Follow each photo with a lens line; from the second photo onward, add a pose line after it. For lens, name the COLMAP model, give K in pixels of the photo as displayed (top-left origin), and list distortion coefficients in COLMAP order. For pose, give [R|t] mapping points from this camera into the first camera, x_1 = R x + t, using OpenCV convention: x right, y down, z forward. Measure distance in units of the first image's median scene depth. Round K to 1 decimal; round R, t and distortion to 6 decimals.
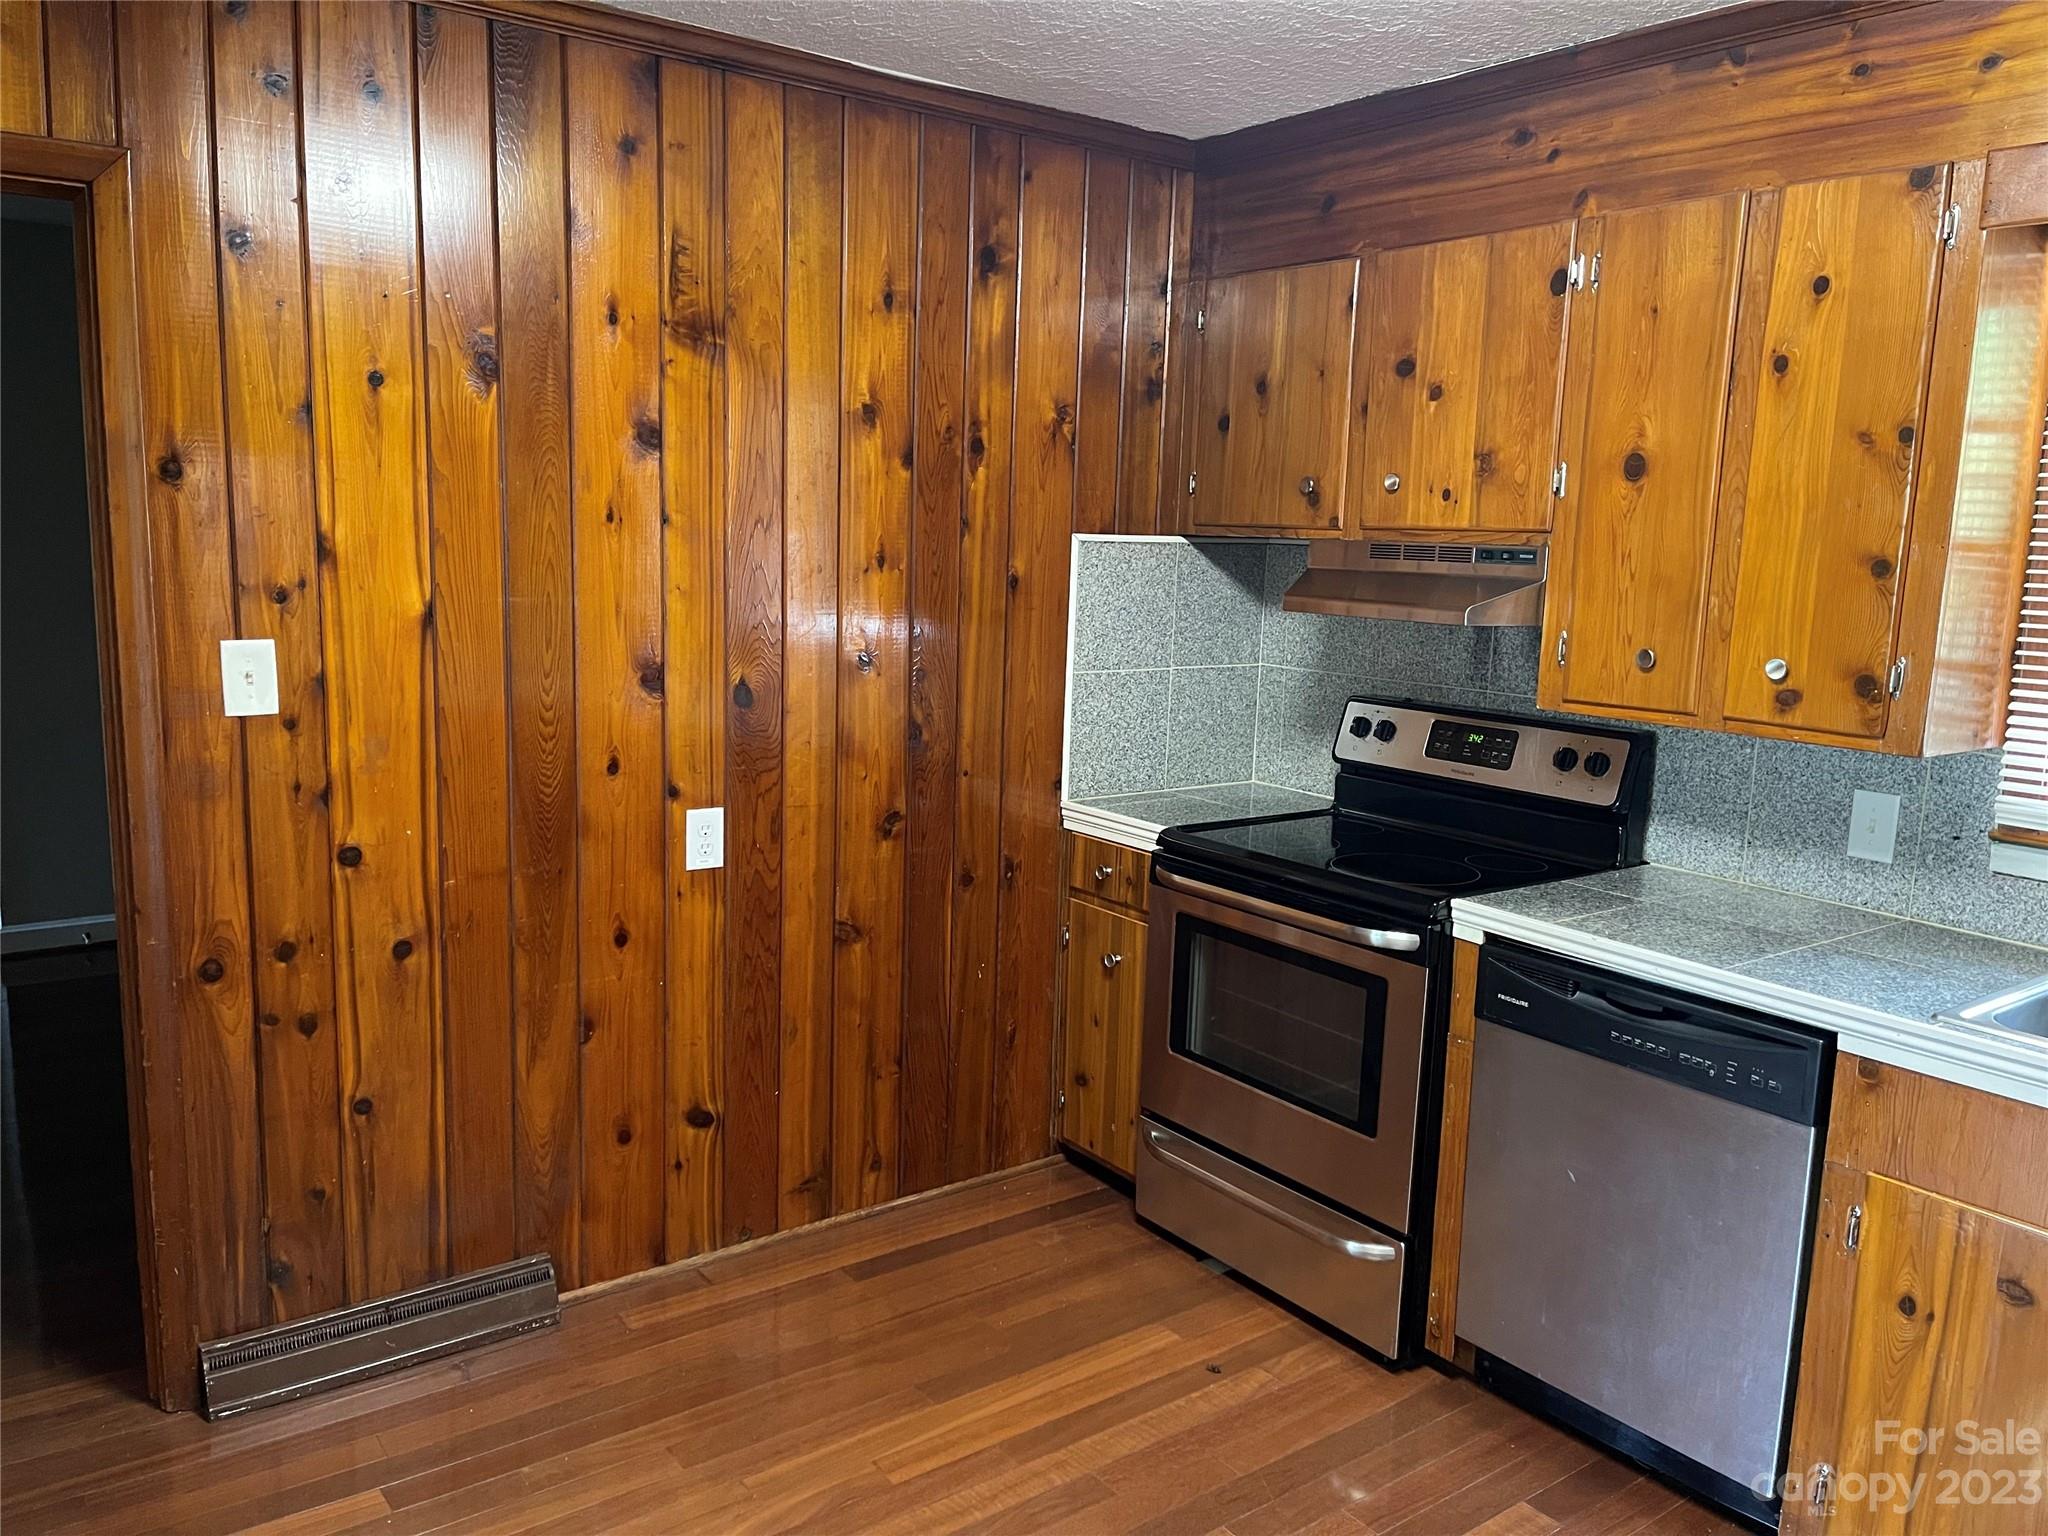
lens RADIAL K [[1540.2, 0, 1032.8], [0, 1540.2, 766.8], [0, 0, 1]] dist [0.078663, -0.107764]
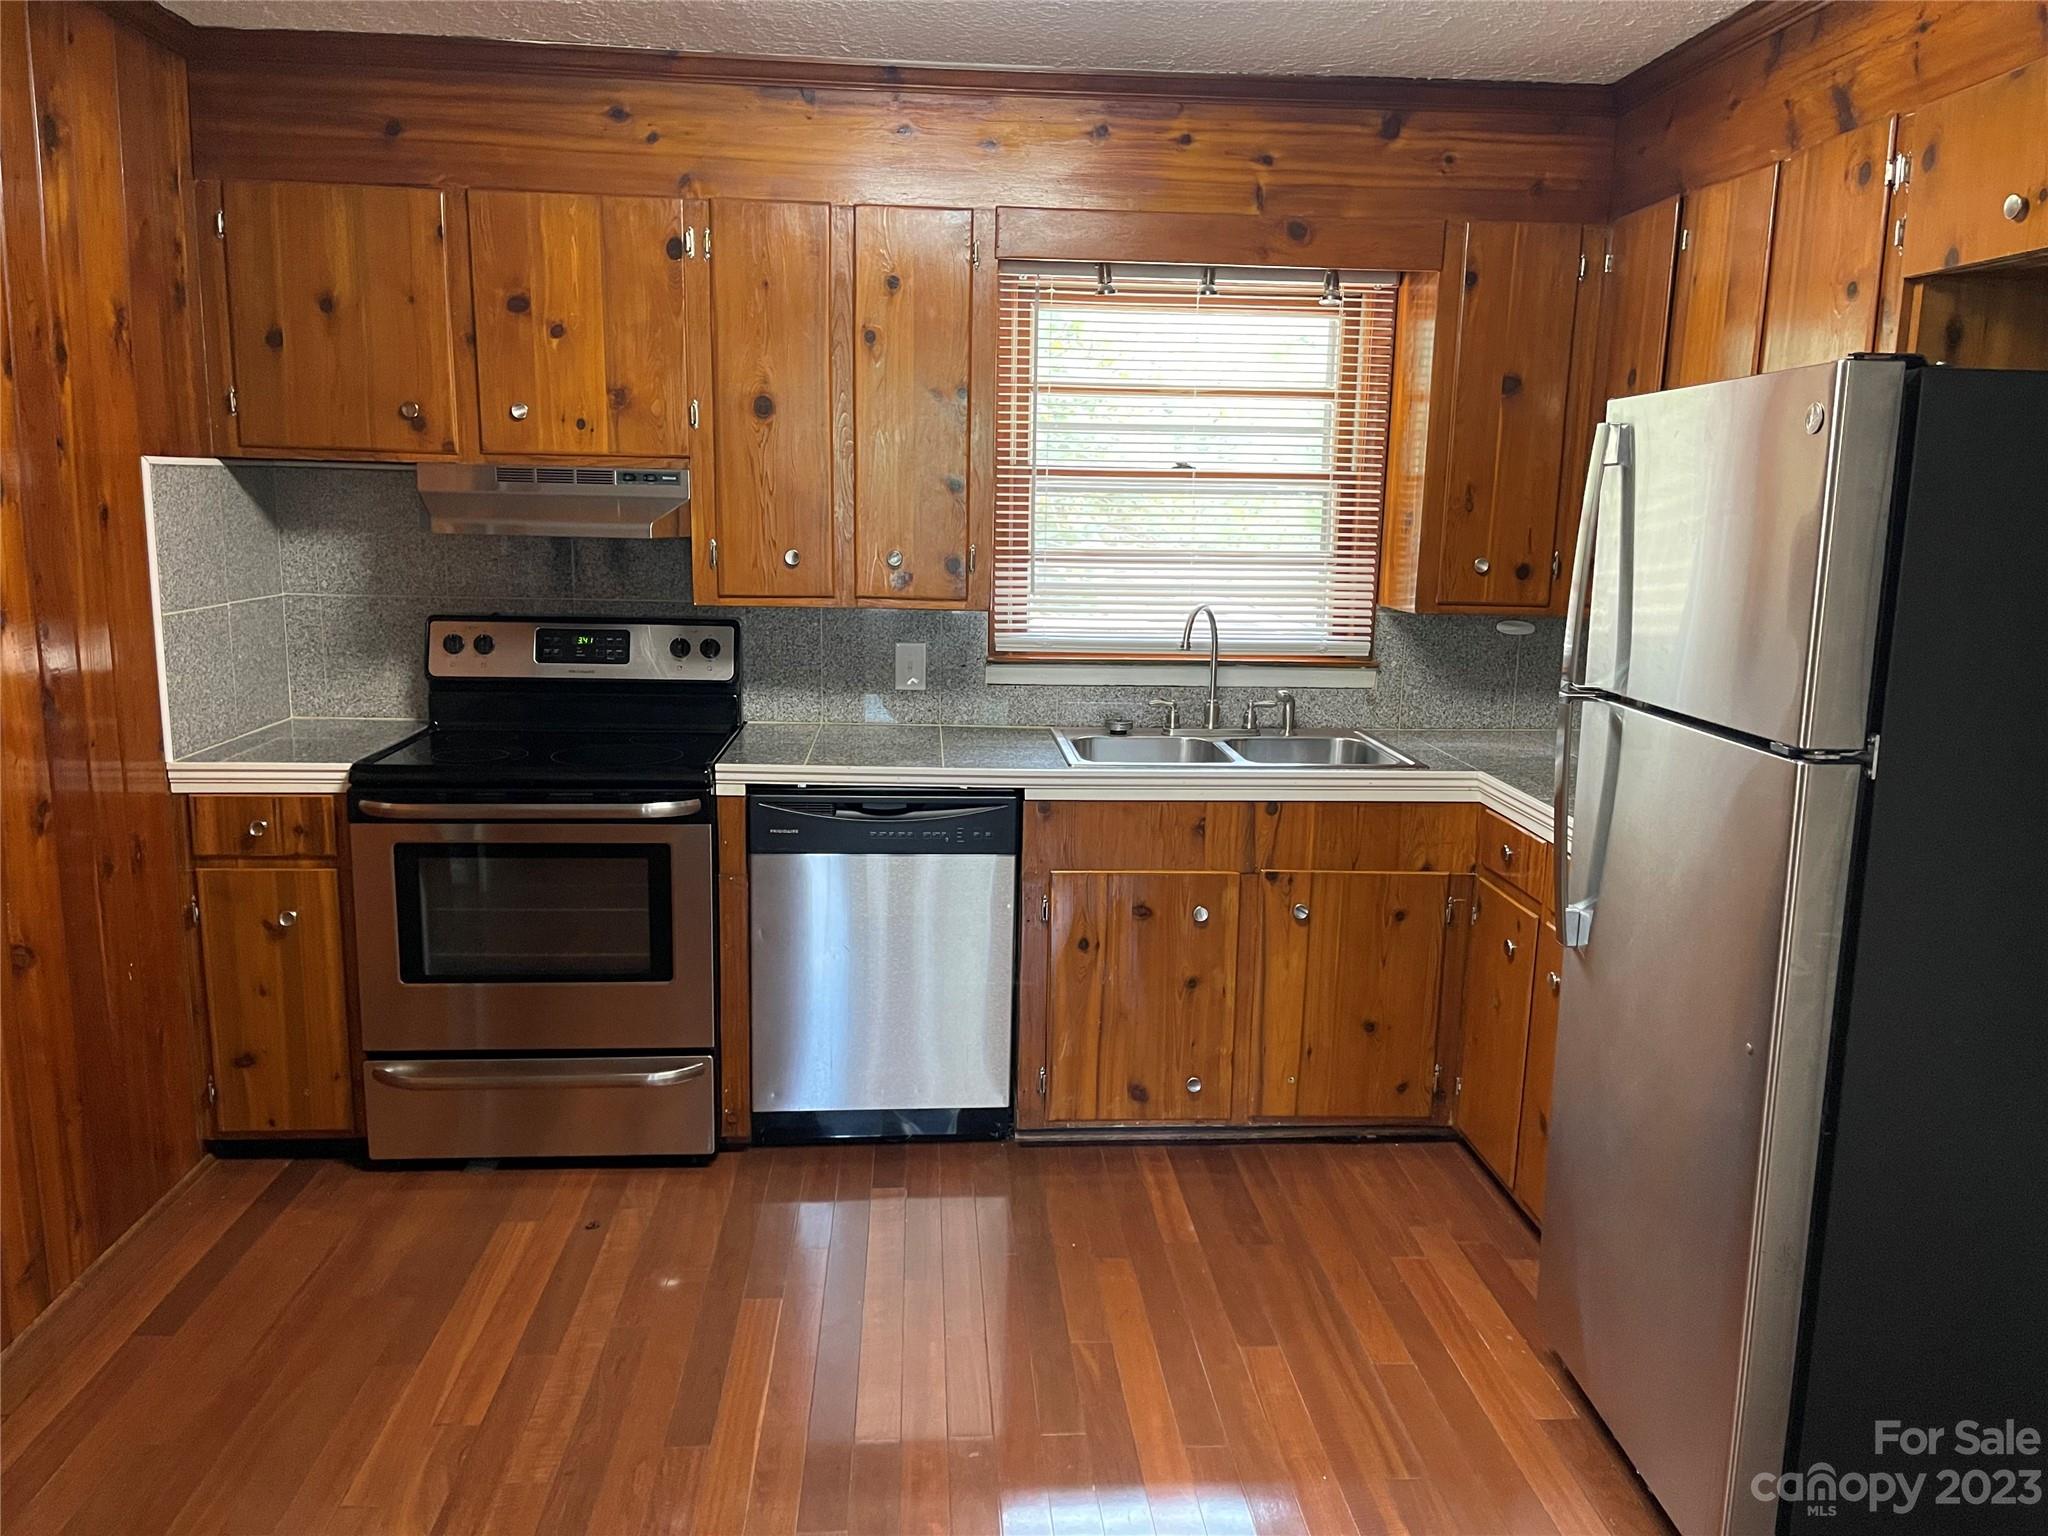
lens RADIAL K [[1544.1, 0, 1029.3], [0, 1544.1, 772.9], [0, 0, 1]] dist [0.080624, -0.111696]
pose [[0.534730, -0.170885, 0.827564, -0.516179], [0.126198, 0.984505, 0.121749, -0.021208], [-0.835547, 0.039334, 0.548010, 0.111384]]
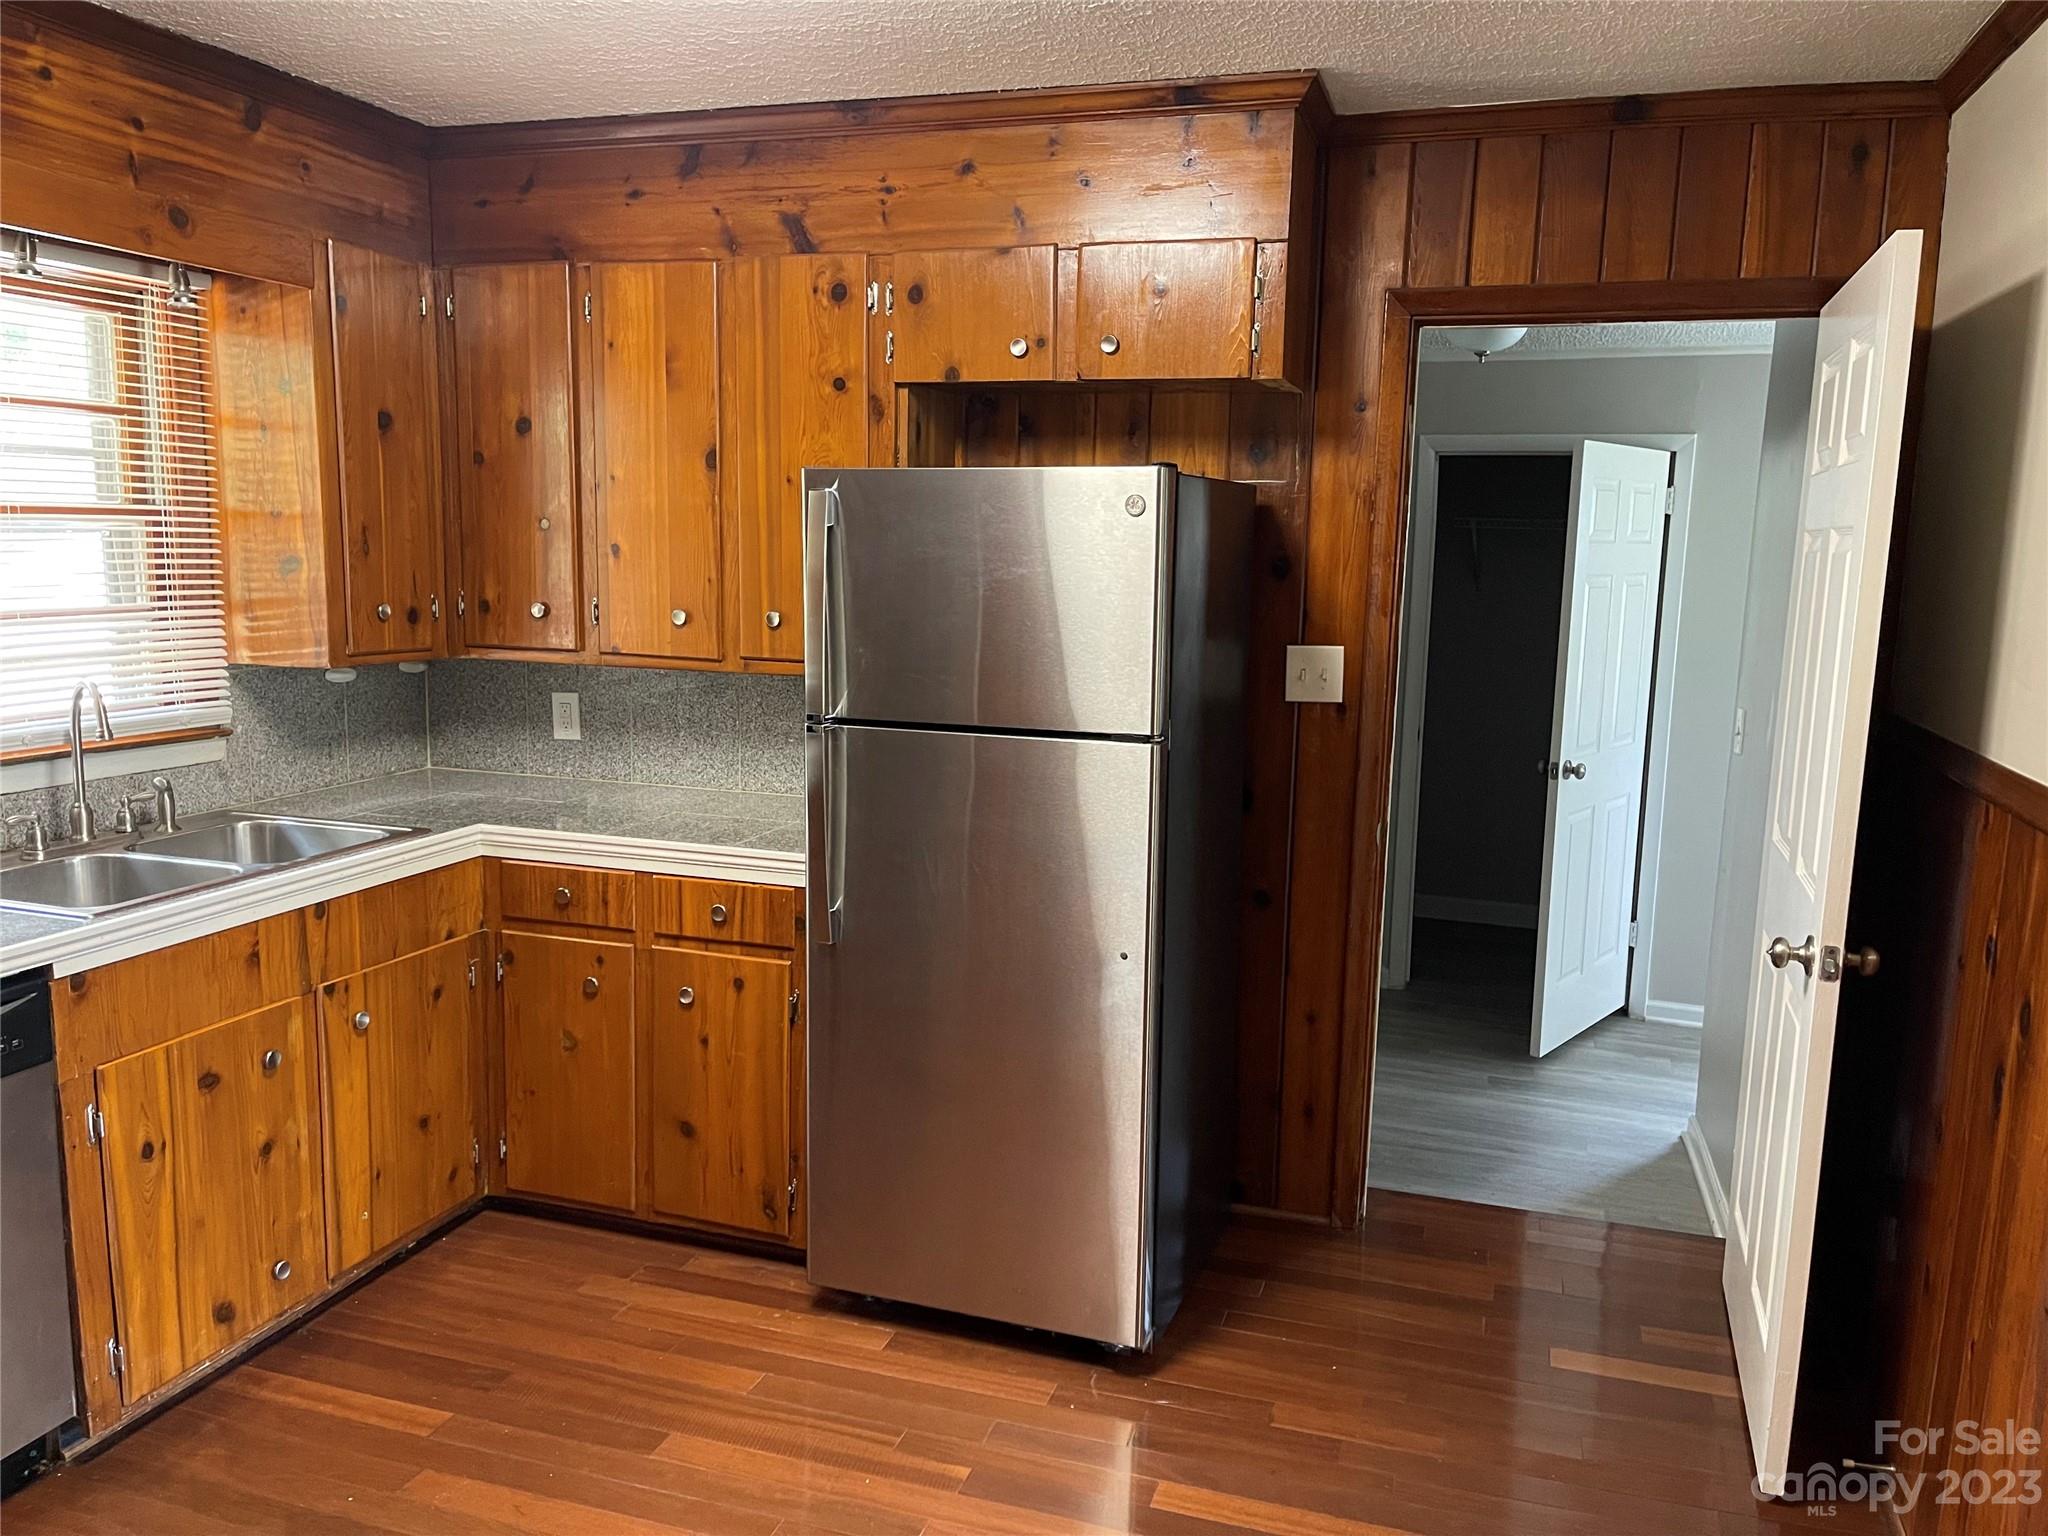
lens RADIAL K [[1544.1, 0, 1029.3], [0, 1544.1, 772.9], [0, 0, 1]] dist [0.080624, -0.111696]
pose [[-0.587923, -0.162540, 0.792419, -0.495321], [0.084114, 0.962010, 0.259734, -0.124968], [-0.804532, 0.219357, -0.551916, 0.714713]]
